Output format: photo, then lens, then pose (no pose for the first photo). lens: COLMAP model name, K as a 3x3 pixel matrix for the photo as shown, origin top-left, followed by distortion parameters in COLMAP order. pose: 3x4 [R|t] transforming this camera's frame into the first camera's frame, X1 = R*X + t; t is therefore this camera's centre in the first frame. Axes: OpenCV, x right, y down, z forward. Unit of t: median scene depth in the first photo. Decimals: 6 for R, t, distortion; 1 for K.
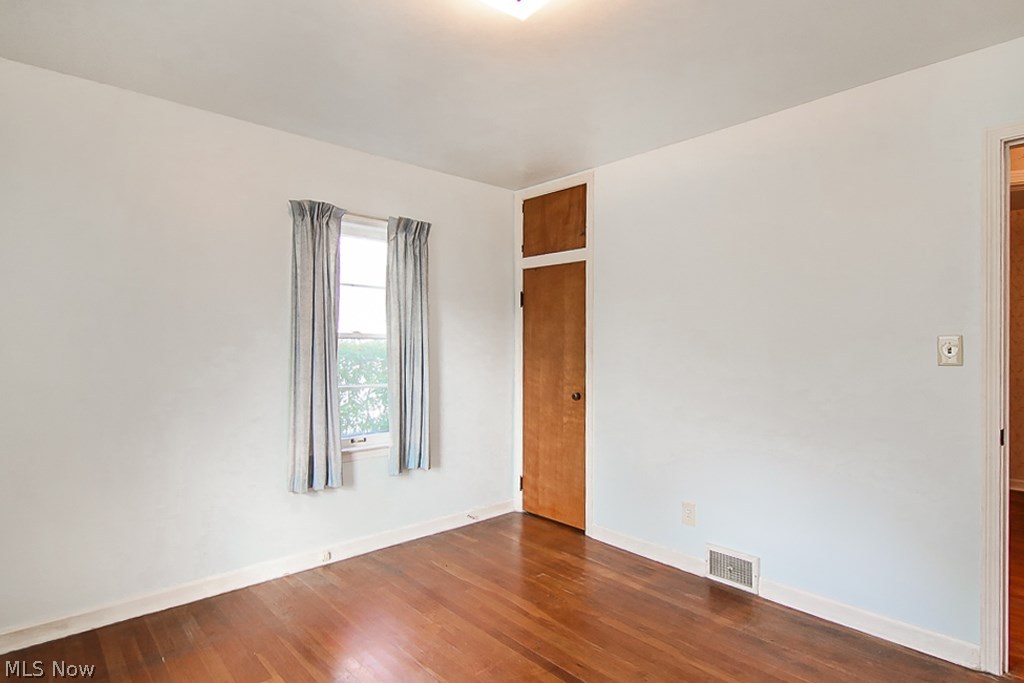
lens RADIAL K [[530.3, 0, 508.3], [0, 530.3, 347.8], [0, 0, 1]] dist [0.025146, -0.015152]
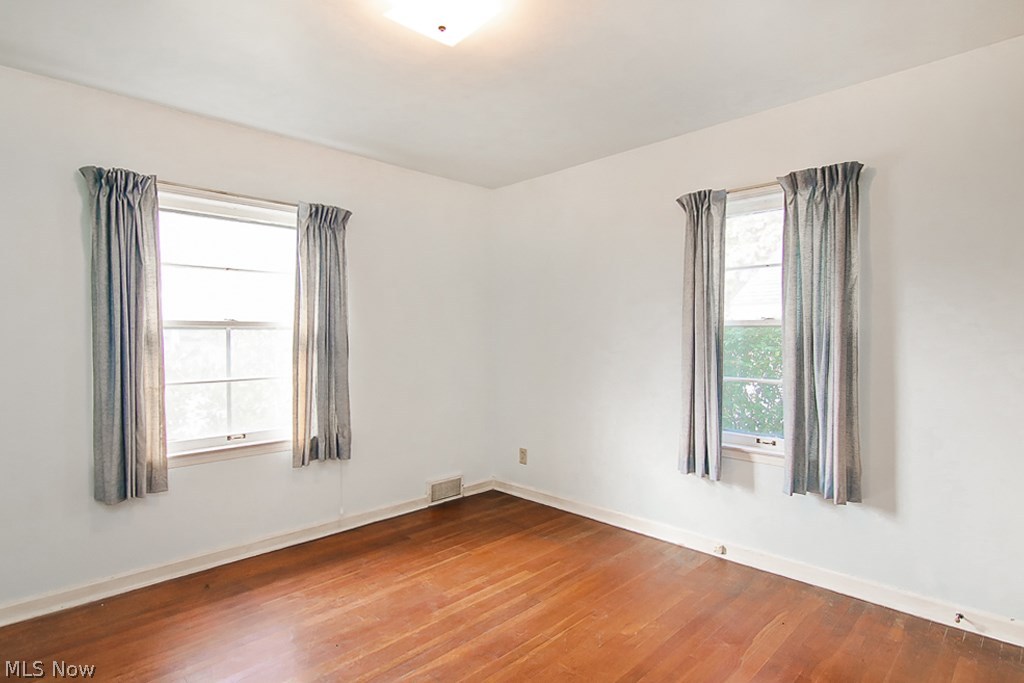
lens RADIAL K [[530.3, 0, 511.2], [0, 530.3, 343.4], [0, 0, 1]] dist [0.025146, -0.015152]
pose [[0.059258, 0.017256, -0.998094, 0.644804], [0.004177, 0.999838, 0.017534, -0.007069], [0.998234, -0.005209, 0.059176, 0.593332]]
